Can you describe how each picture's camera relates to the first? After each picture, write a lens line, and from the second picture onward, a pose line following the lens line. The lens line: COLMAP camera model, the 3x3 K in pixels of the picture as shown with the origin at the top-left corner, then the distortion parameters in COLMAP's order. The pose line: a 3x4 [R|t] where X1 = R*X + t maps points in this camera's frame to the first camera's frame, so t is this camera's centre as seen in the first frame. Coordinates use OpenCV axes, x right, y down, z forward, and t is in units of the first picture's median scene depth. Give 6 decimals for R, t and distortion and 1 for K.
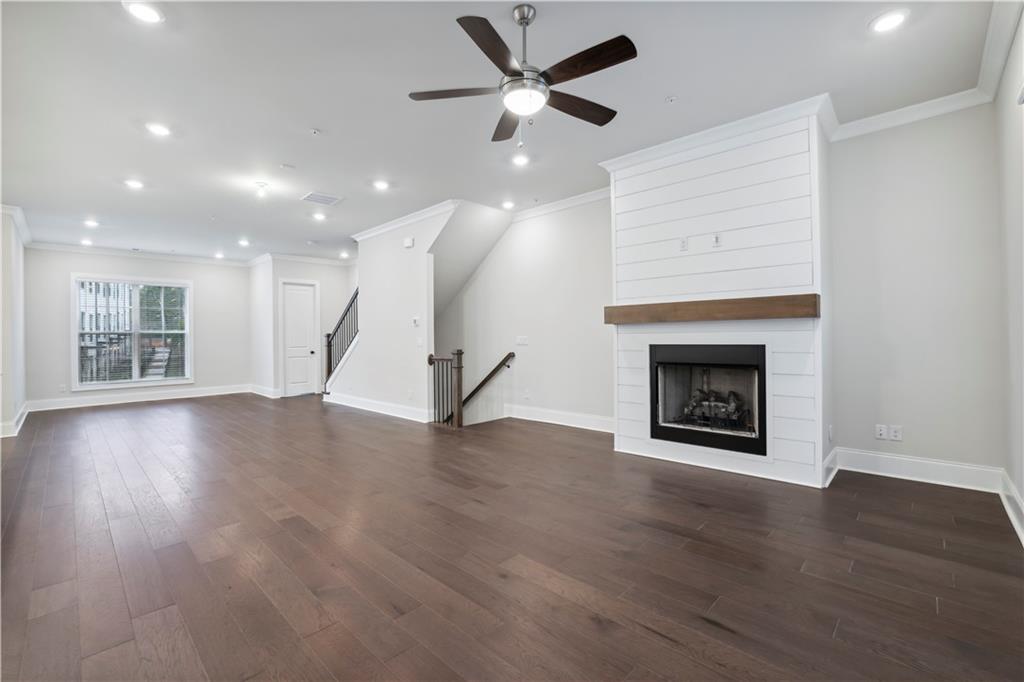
lens RADIAL K [[444.1, 0, 506.9], [0, 444.1, 330.8], [0, 0, 1]] dist [-0.030883, 0.006413]
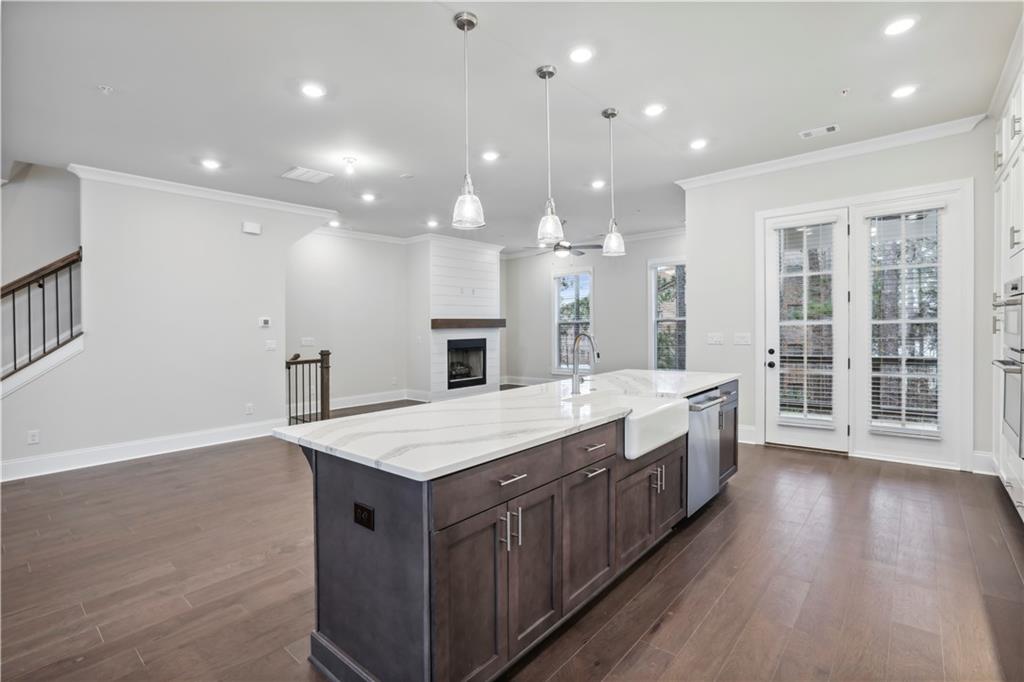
lens RADIAL K [[488.7, 0, 509.1], [0, 488.7, 337.0], [0, 0, 1]] dist [-0.026053, 0.012770]
pose [[-0.053138, -0.000383, 0.998587, -0.952874], [0.013802, 0.999904, 0.001118, 0.010768], [-0.998492, 0.013842, -0.053128, 0.458195]]
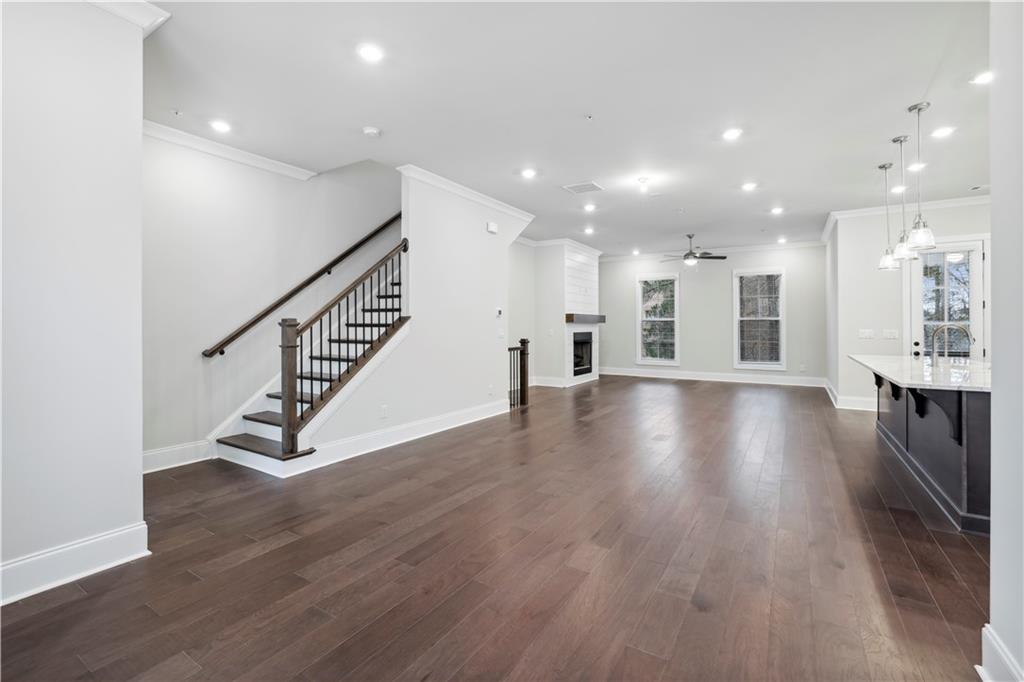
lens RADIAL K [[472.1, 0, 504.5], [0, 472.1, 321.4], [0, 0, 1]] dist [-0.018663, 0.000658]
pose [[-0.213593, 0.025389, 0.976593, -0.980807], [-0.004684, 0.999624, -0.027012, 0.021561], [-0.976911, -0.010343, -0.213394, 0.973941]]
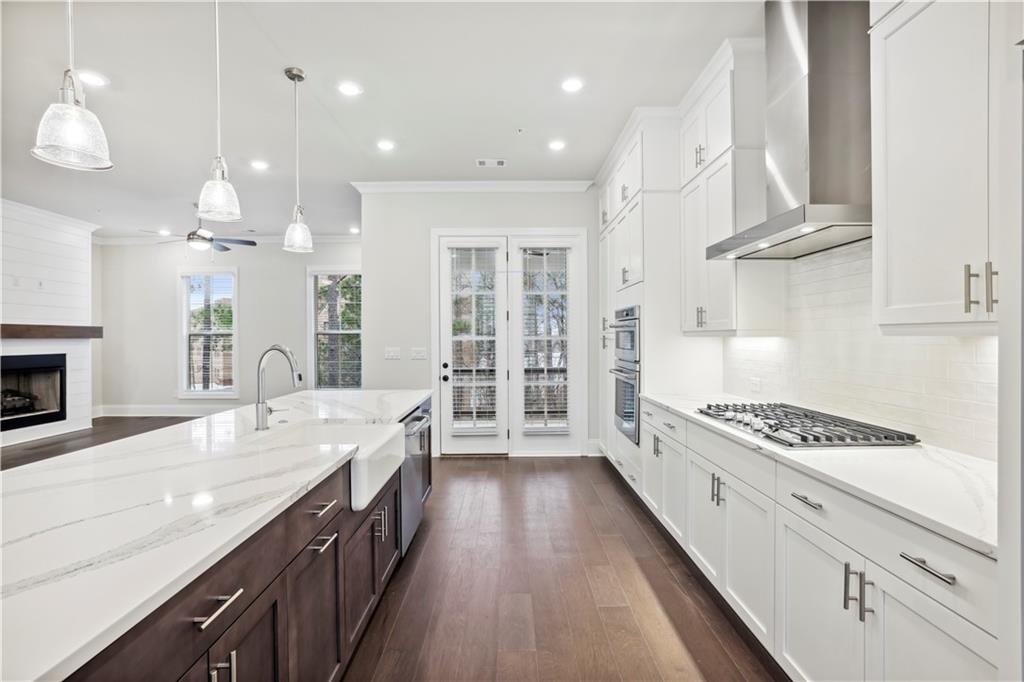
lens RADIAL K [[488.7, 0, 516.1], [0, 488.7, 350.7], [0, 0, 1]] dist [-0.026053, 0.012770]
pose [[-0.698697, 0.000008, 0.715417, -0.876128], [0.010721, 0.999888, 0.010460, 0.009313], [-0.715337, 0.014978, -0.698619, 0.476402]]
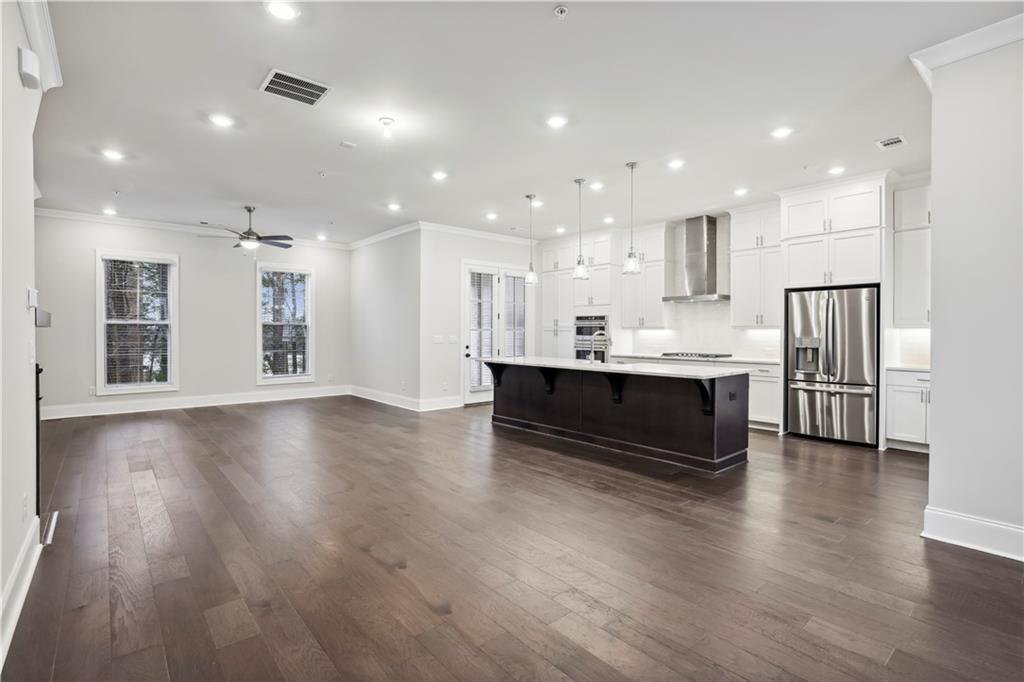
lens RADIAL K [[488.7, 0, 518.0], [0, 488.7, 332.9], [0, 0, 1]] dist [-0.026053, 0.012770]
pose [[-0.997493, 0.015167, 0.069115, -0.504135], [0.014869, 0.999878, -0.004821, 0.012160], [-0.069179, -0.003781, -0.997597, 1.115620]]
